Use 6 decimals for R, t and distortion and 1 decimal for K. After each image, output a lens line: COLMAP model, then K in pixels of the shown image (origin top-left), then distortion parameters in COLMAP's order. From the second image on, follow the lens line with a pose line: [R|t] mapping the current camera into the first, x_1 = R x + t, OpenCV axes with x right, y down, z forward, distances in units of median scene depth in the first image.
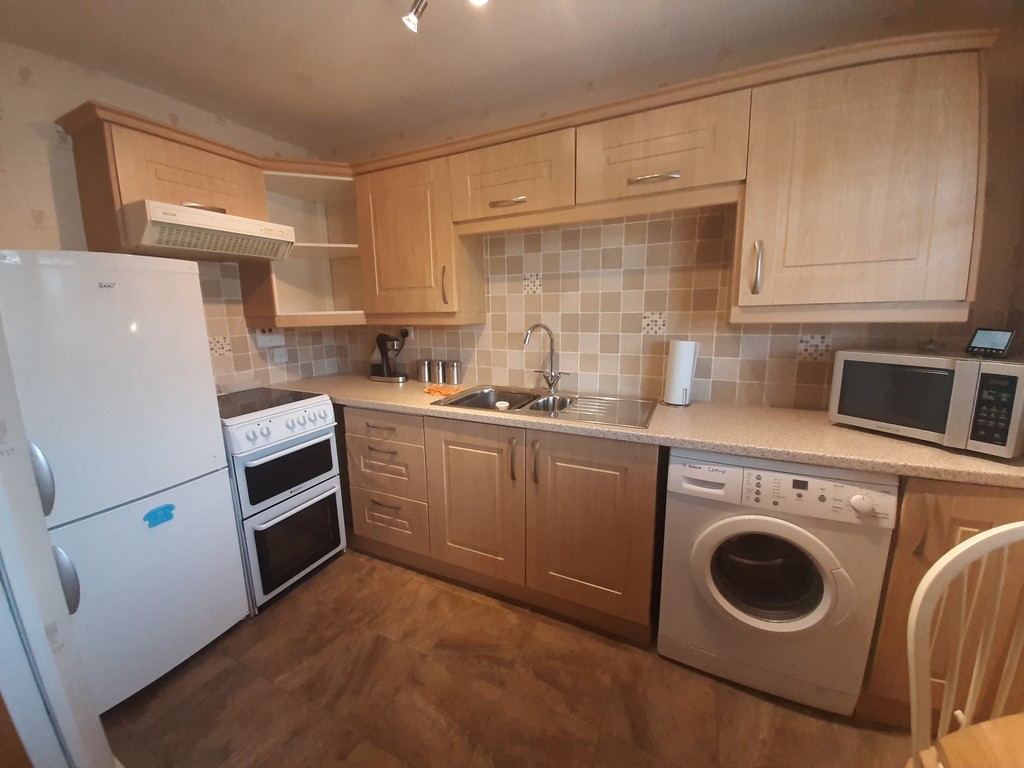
lens RADIAL K [[402.0, 0, 502.8], [0, 402.0, 378.8], [0, 0, 1]] dist [0.015997, -0.009279]
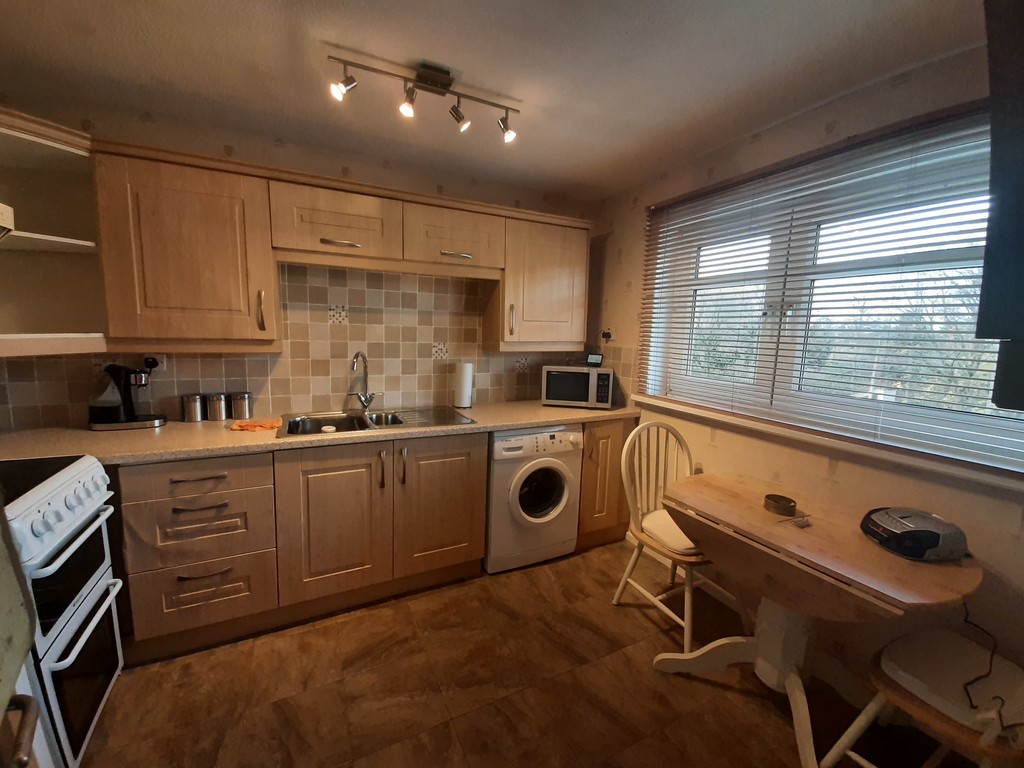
lens RADIAL K [[402.0, 0, 502.8], [0, 402.0, 378.8], [0, 0, 1]] dist [0.015997, -0.009279]
pose [[0.608739, -0.060675, 0.791047, -0.601164], [0.098676, 0.995120, 0.000393, -0.023494], [-0.787211, 0.077818, 0.611755, 0.001696]]
